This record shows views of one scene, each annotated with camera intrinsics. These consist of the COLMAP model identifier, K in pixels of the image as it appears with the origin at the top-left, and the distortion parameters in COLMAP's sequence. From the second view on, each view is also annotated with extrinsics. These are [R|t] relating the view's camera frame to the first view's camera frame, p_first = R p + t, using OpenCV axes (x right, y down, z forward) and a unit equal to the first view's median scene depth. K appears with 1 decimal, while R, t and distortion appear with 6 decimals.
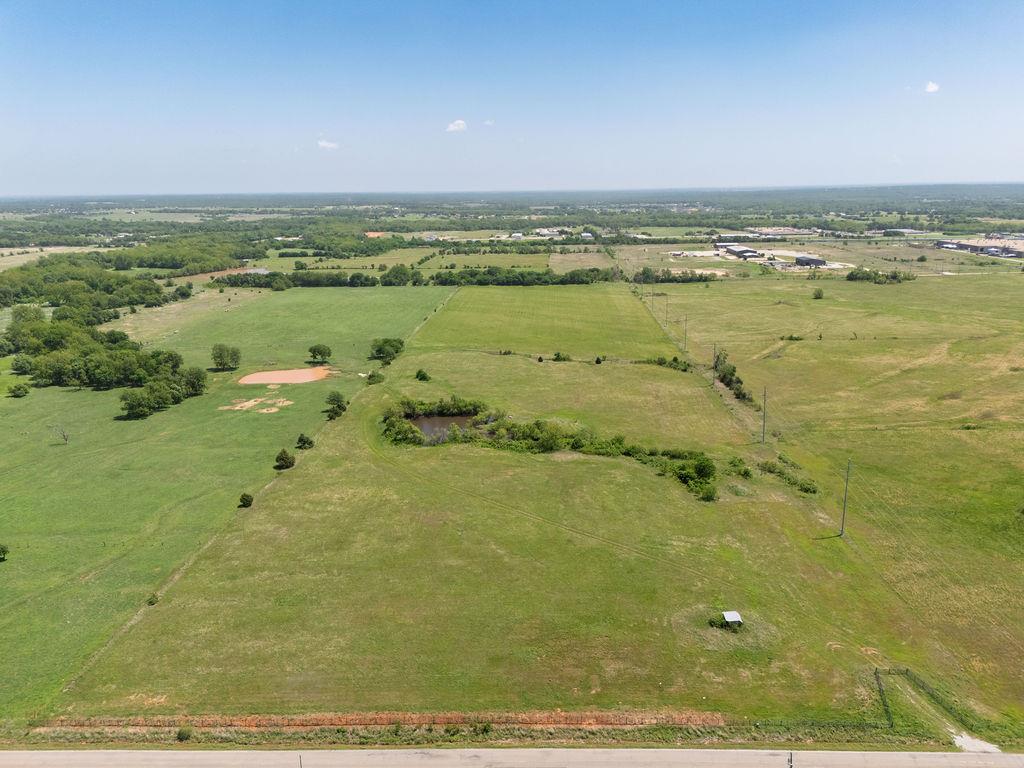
lens RADIAL K [[744.2, 0, 512.0], [0, 744.2, 384.0], [0, 0, 1]] dist [0.084900, -0.098065]
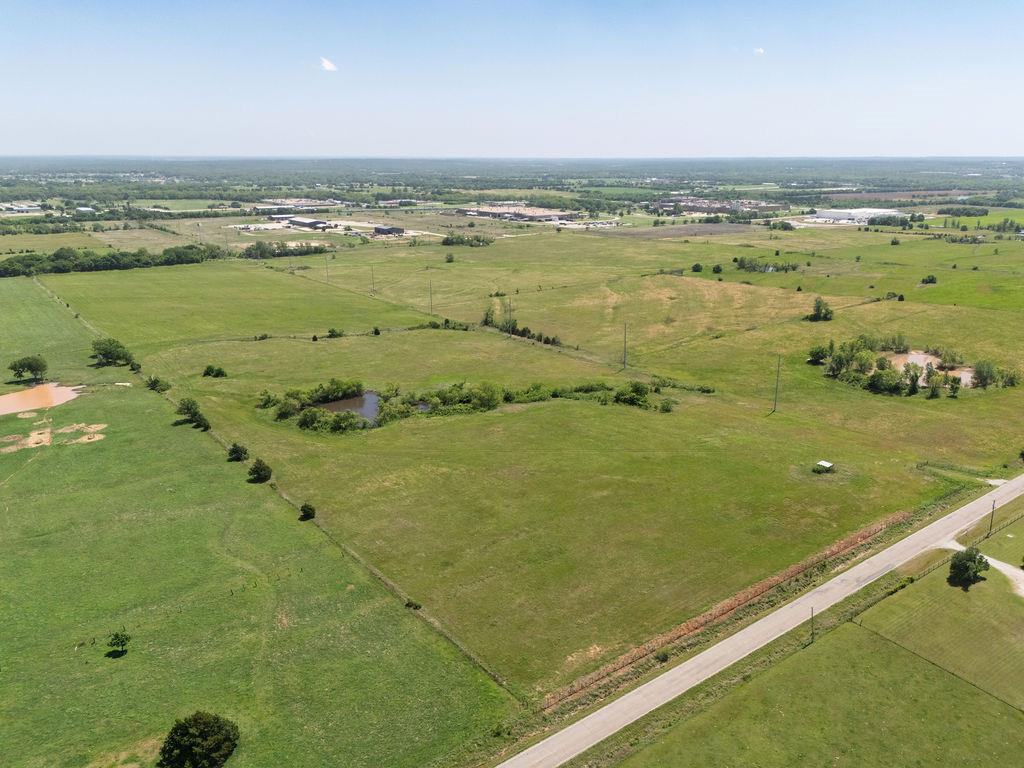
lens RADIAL K [[744.2, 0, 512.0], [0, 744.2, 384.0], [0, 0, 1]] dist [0.084900, -0.098065]
pose [[0.785042, -0.166936, 0.596525, -0.335683], [0.145334, 0.985759, 0.084599, -0.018812], [-0.602152, 0.020282, 0.798124, 0.062631]]
